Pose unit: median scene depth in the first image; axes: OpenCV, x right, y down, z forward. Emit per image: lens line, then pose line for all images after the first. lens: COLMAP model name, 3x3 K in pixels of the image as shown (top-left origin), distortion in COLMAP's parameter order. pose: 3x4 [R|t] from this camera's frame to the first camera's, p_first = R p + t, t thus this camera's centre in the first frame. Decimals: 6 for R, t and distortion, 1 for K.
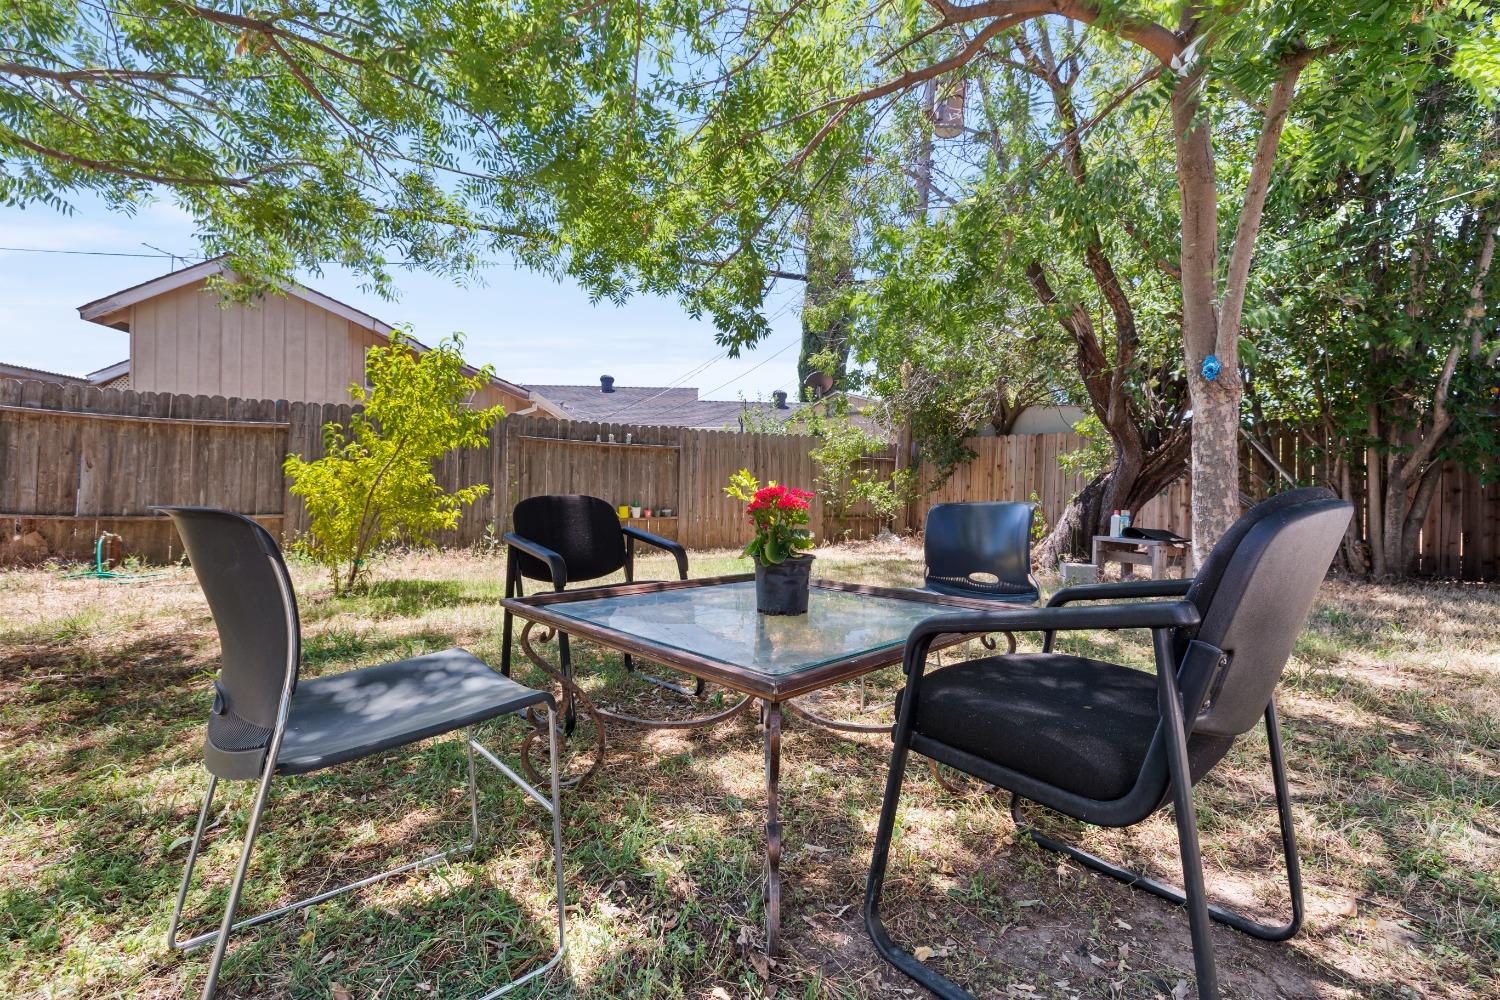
lens RADIAL K [[633.9, 0, 751.6], [0, 633.9, 503.5], [0, 0, 1]] dist [0.000113, 0.000003]
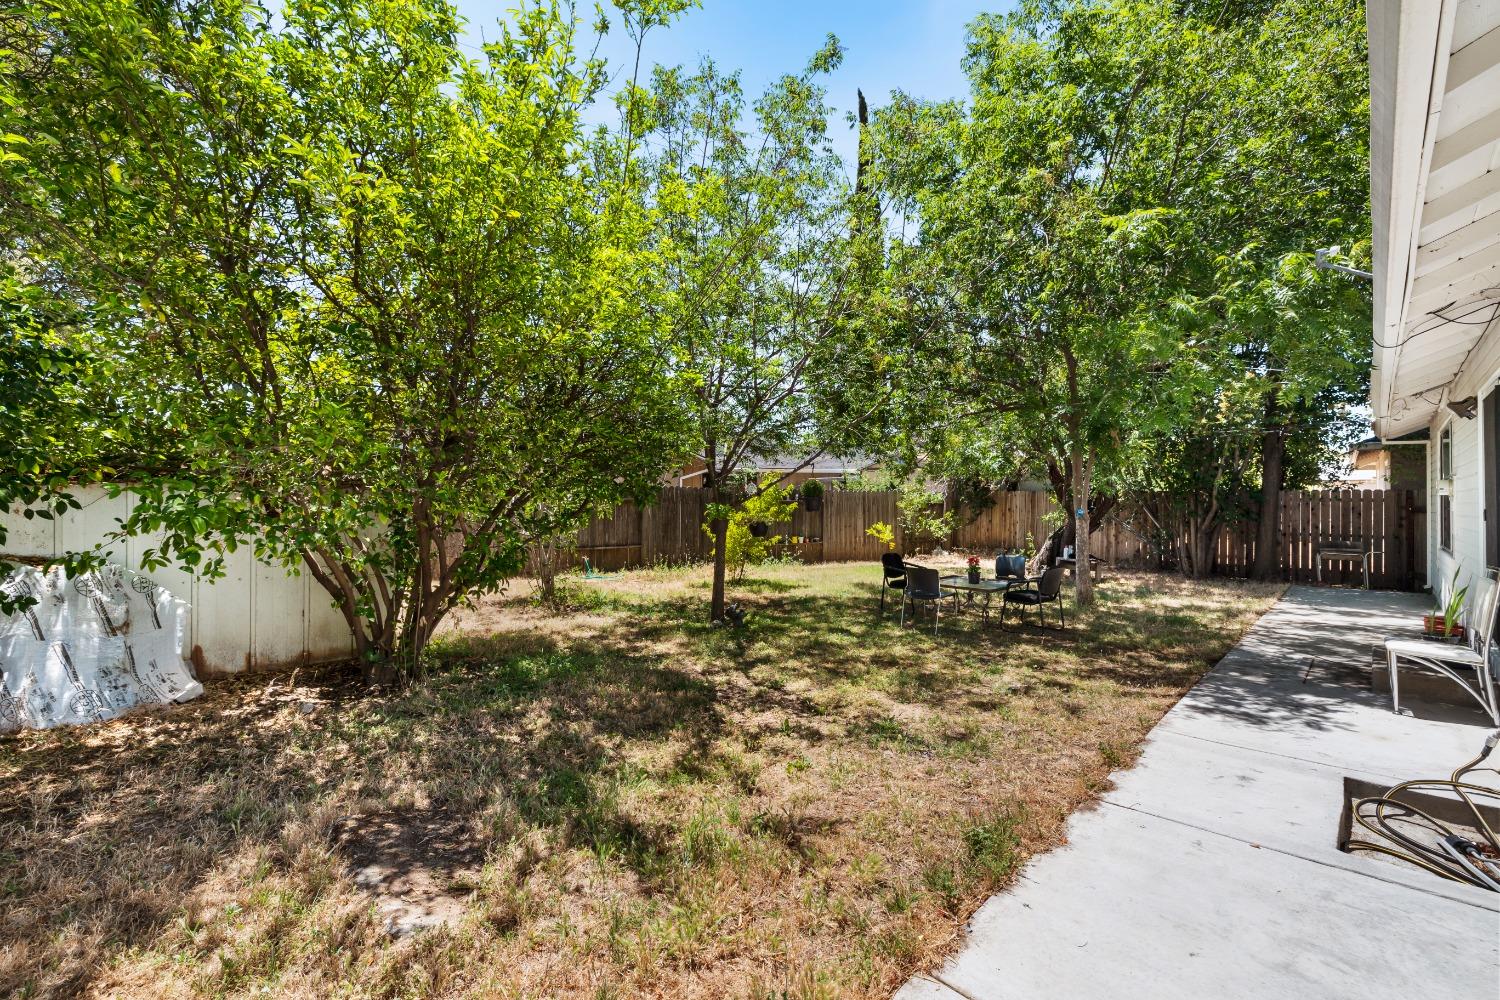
lens RADIAL K [[633.9, 0, 748.3], [0, 633.9, 503.0], [0, 0, 1]] dist [0.000113, 0.000003]
pose [[0.999977, -0.003493, -0.005826, -0.284516], [0.003484, 0.999993, -0.001542, -0.076372], [0.005831, 0.001522, 0.999982, -0.667142]]
